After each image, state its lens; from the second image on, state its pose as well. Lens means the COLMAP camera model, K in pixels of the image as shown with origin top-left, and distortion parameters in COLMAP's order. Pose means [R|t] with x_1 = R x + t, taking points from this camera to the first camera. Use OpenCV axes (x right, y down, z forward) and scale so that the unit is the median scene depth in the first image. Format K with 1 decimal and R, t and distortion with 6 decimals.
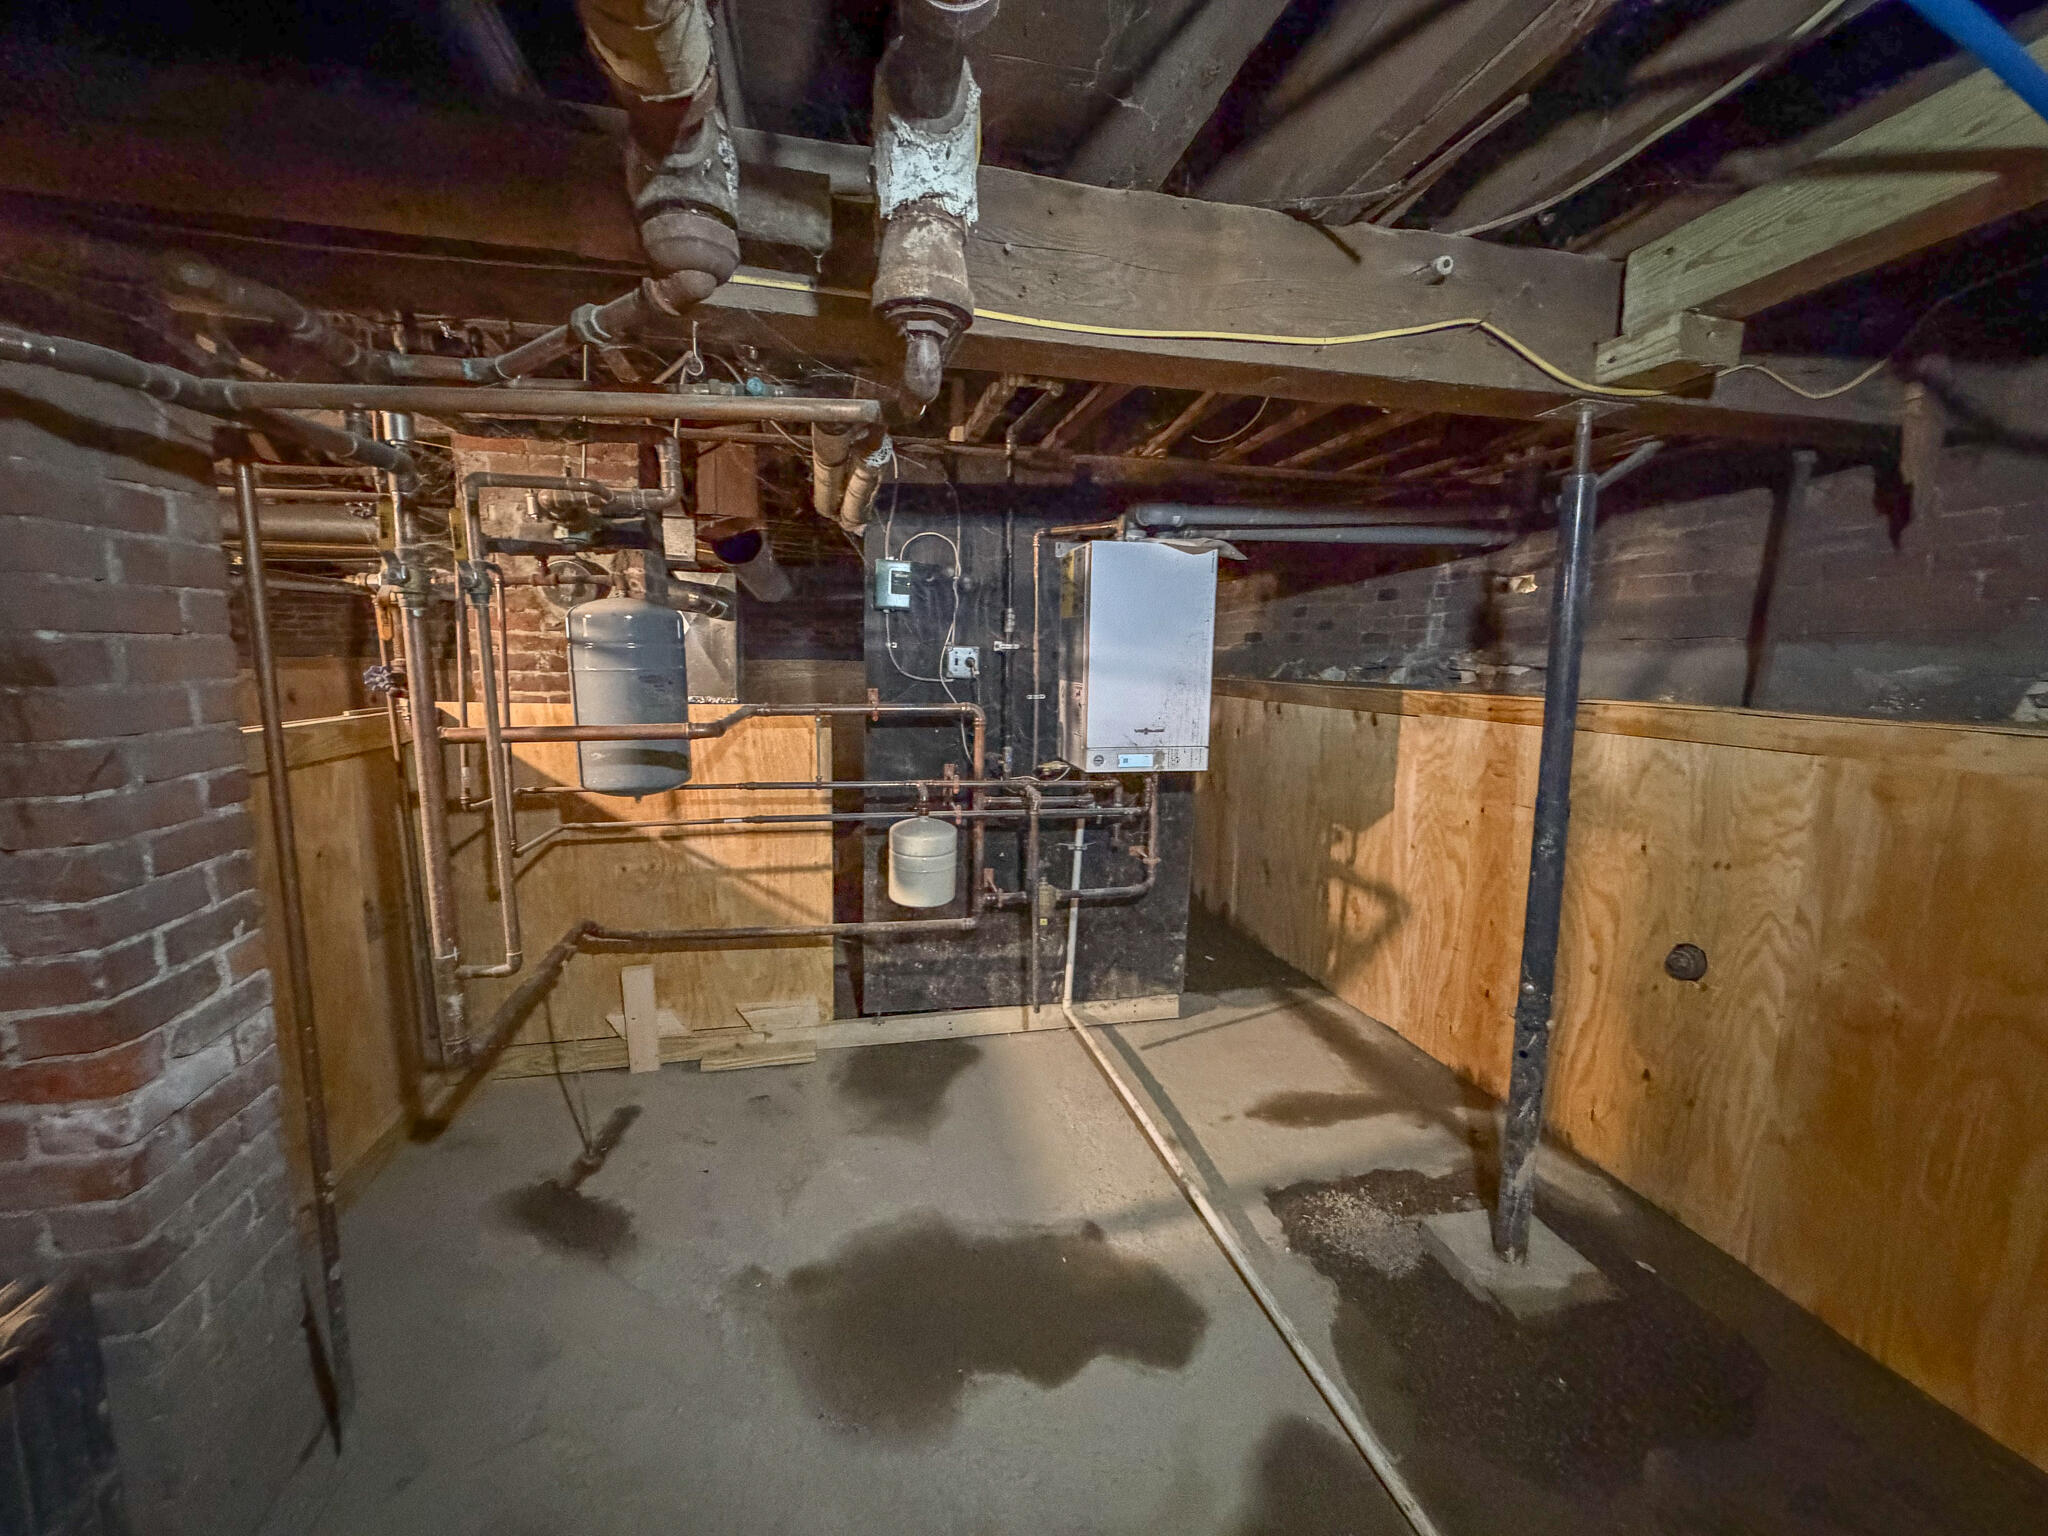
lens RADIAL K [[807.1, 0, 1015.8], [0, 807.1, 763.7], [0, 0, 1]] dist [0.000666, -0.000029]
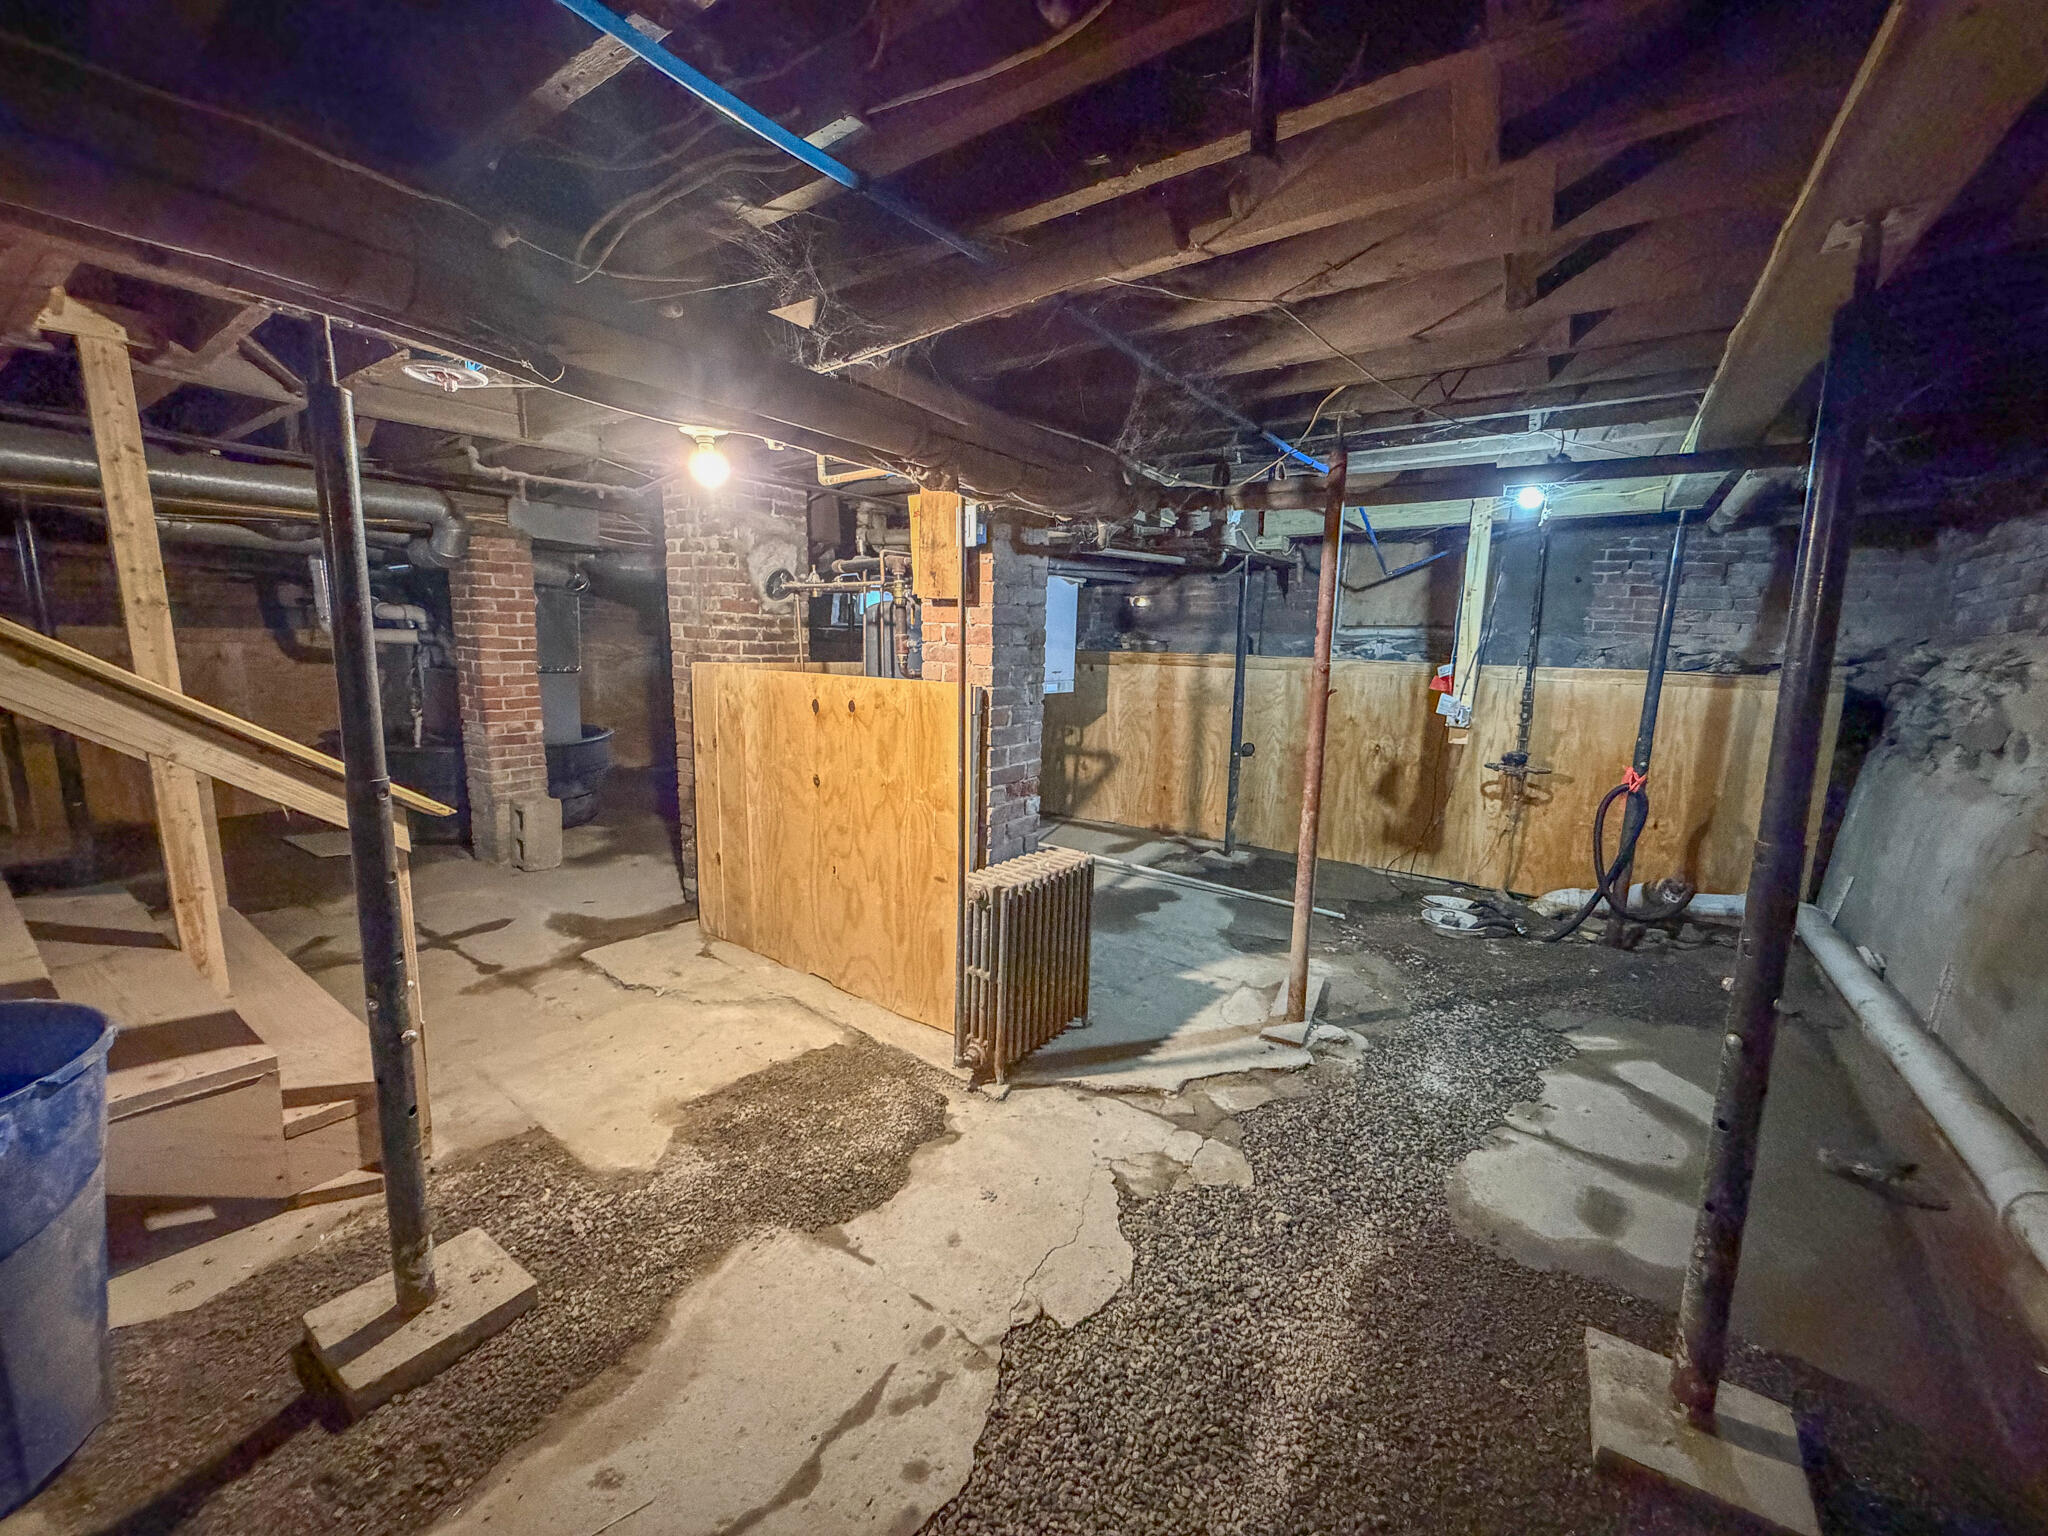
lens RADIAL K [[807.1, 0, 1015.8], [0, 807.1, 763.7], [0, 0, 1]] dist [0.000666, -0.000029]
pose [[0.751974, -0.095888, 0.652182, -1.118509], [0.075237, 0.995383, 0.059599, 0.052322], [-0.654885, 0.004251, 0.755716, -0.396788]]
